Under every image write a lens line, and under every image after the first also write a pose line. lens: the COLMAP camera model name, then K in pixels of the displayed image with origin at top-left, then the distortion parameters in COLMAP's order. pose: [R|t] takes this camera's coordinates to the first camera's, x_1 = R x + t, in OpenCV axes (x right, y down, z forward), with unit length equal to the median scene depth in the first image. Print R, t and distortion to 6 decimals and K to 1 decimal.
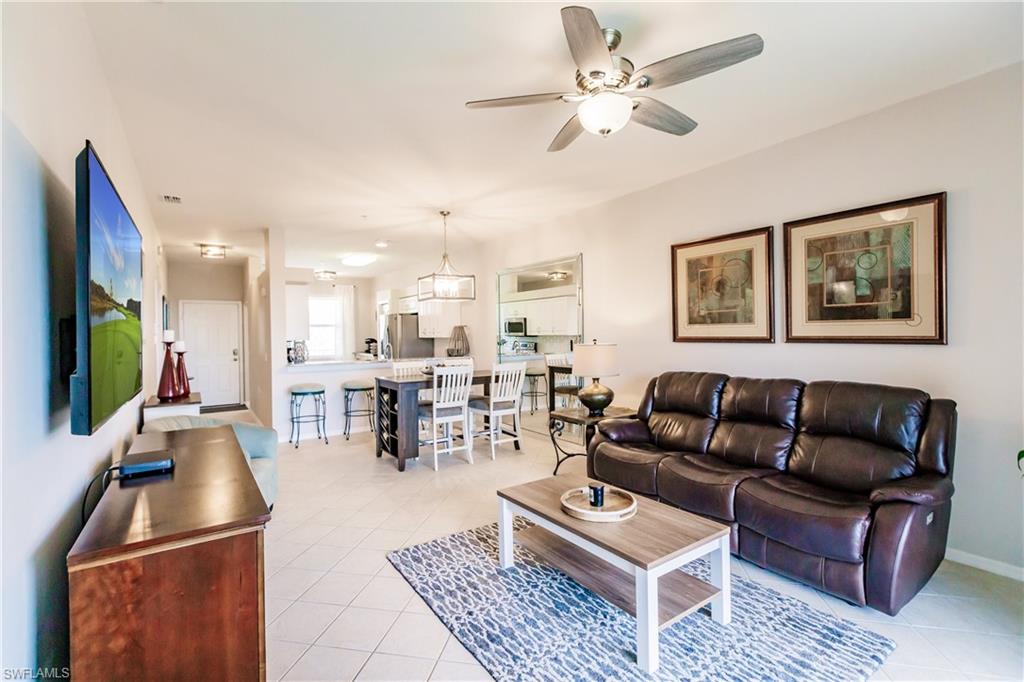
lens RADIAL K [[459.6, 0, 507.8], [0, 459.6, 338.4], [0, 0, 1]] dist [0.001426, 0.000095]
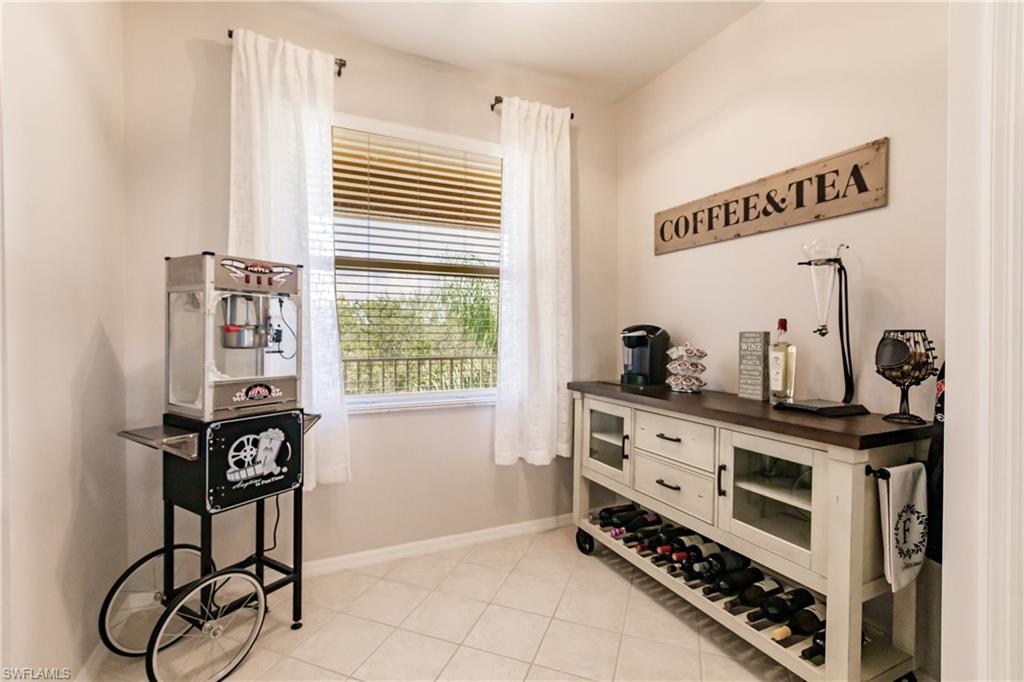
lens RADIAL K [[459.6, 0, 507.8], [0, 459.6, 338.4], [0, 0, 1]] dist [0.001426, 0.000095]
pose [[0.985714, 0.020281, -0.167201, -0.492281], [-0.020084, 0.999794, 0.002866, 0.011660], [0.167225, 0.000533, 0.985919, 1.139588]]
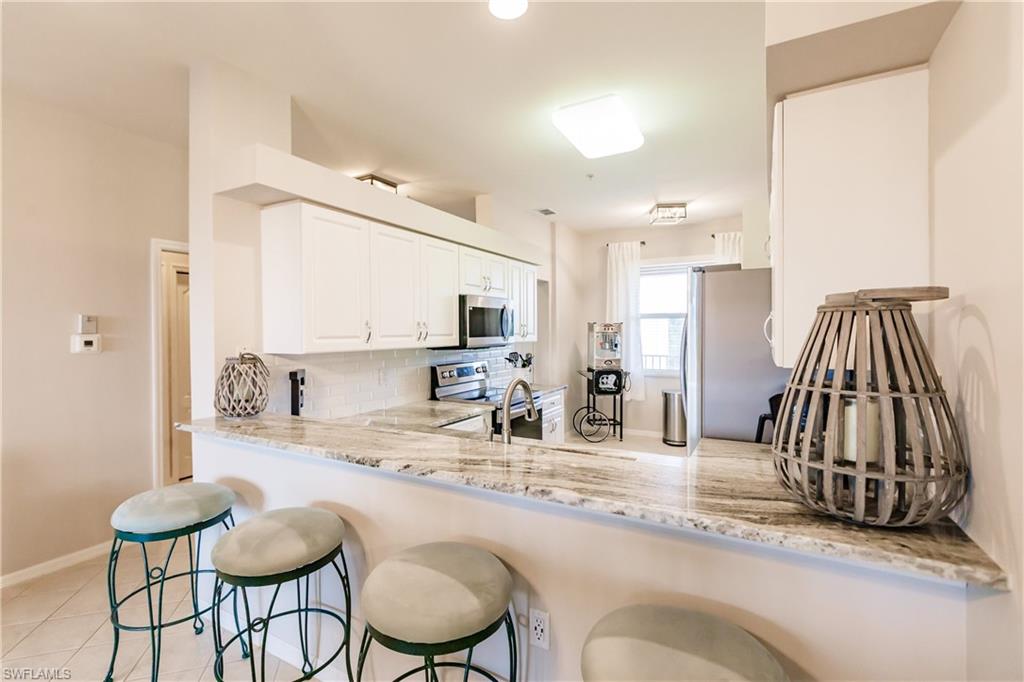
lens RADIAL K [[459.6, 0, 507.8], [0, 459.6, 338.4], [0, 0, 1]] dist [0.001426, 0.000095]
pose [[0.445374, 0.026638, -0.894948, -0.033418], [-0.011055, 0.999645, 0.024252, -0.016055], [0.895276, -0.000907, 0.445510, 0.848625]]
